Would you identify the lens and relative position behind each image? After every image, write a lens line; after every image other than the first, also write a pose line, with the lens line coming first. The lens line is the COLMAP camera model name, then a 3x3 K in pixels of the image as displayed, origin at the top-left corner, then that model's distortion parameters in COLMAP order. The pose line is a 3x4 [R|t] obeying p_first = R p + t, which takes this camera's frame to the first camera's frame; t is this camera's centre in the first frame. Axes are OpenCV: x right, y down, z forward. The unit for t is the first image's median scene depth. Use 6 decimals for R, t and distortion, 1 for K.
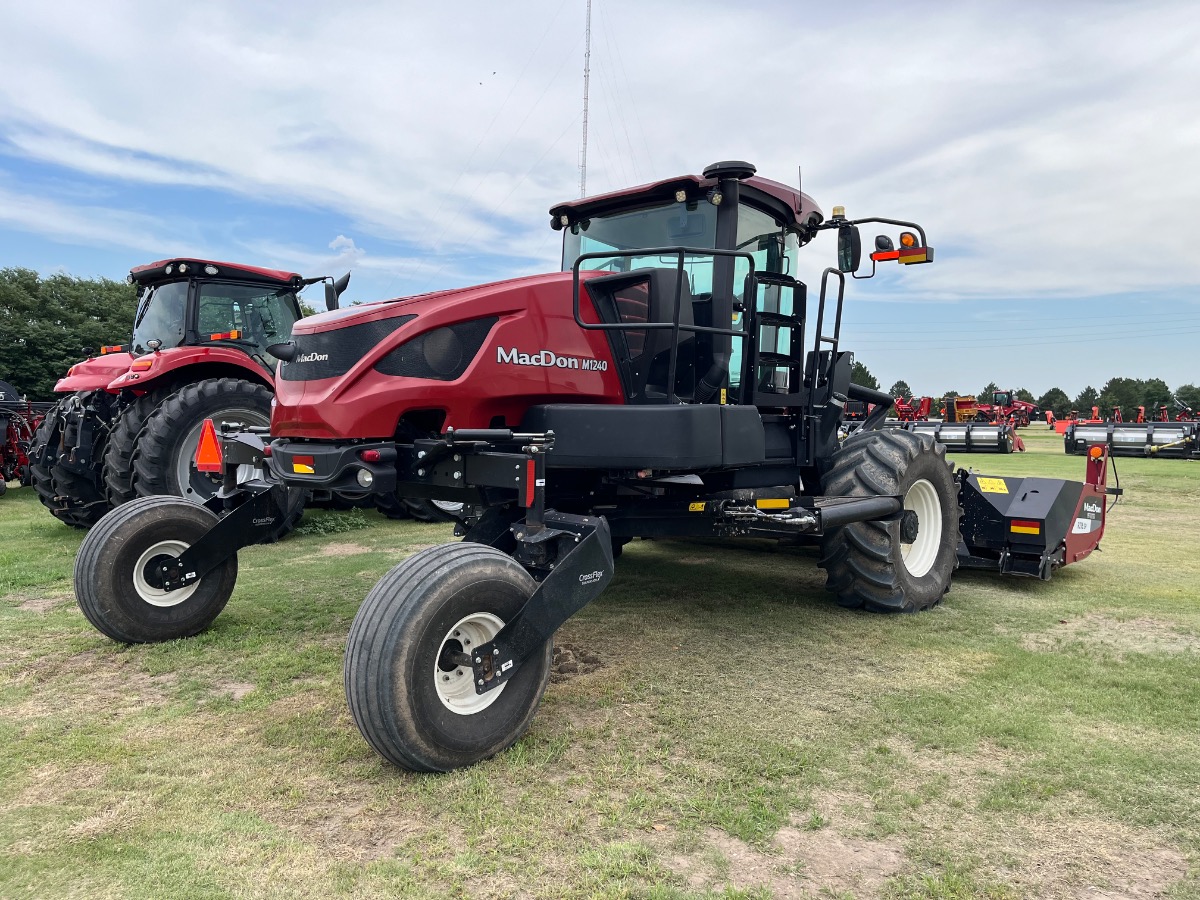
lens RADIAL K [[920.7, 0, 599.3], [0, 920.7, 451.8], [0, 0, 1]] dist [0.039372, -0.014332]
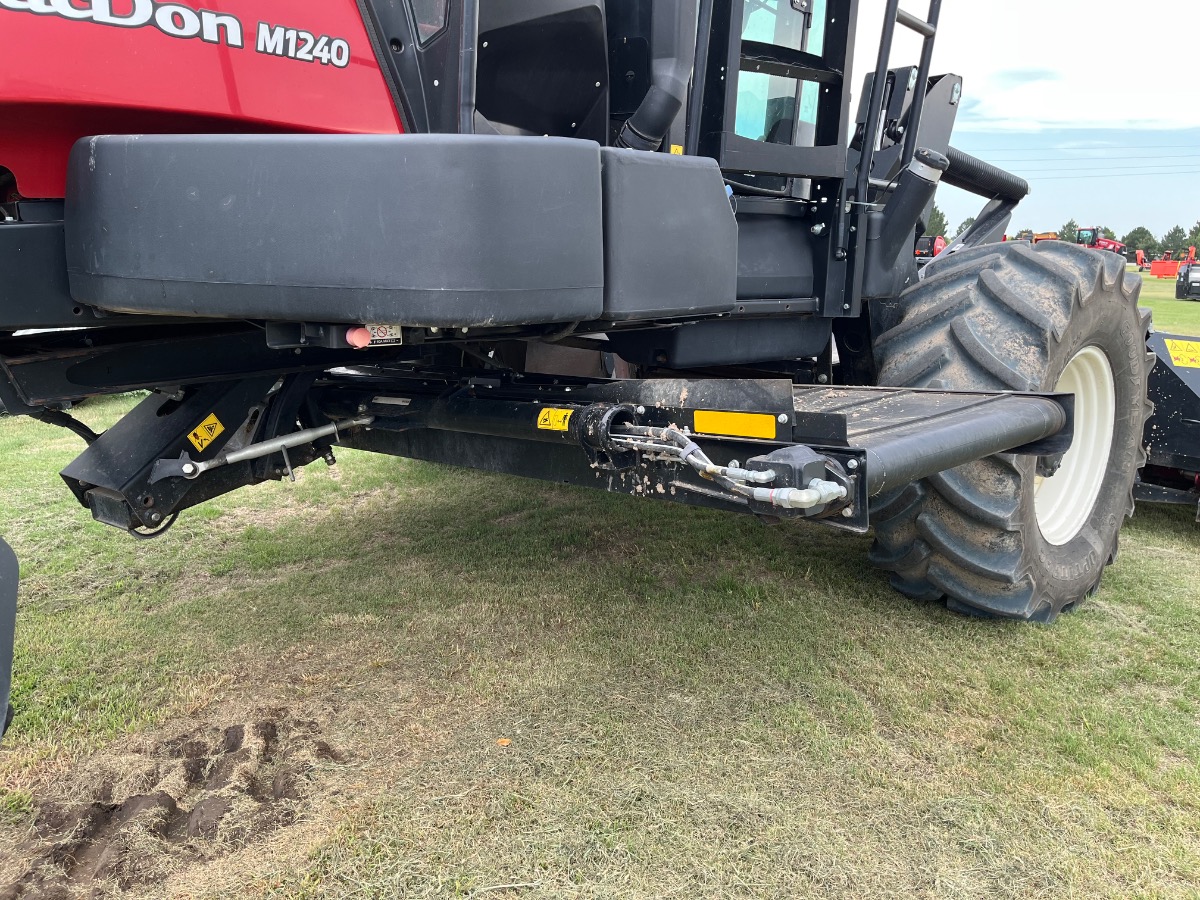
lens RADIAL K [[920.7, 0, 598.0], [0, 920.7, 447.9], [0, 0, 1]] dist [0.039372, -0.014332]
pose [[0.998406, 0.024345, -0.050919, 0.126571], [-0.015454, 0.985628, 0.168224, 0.004241], [0.054283, -0.167169, 0.984433, 0.526677]]
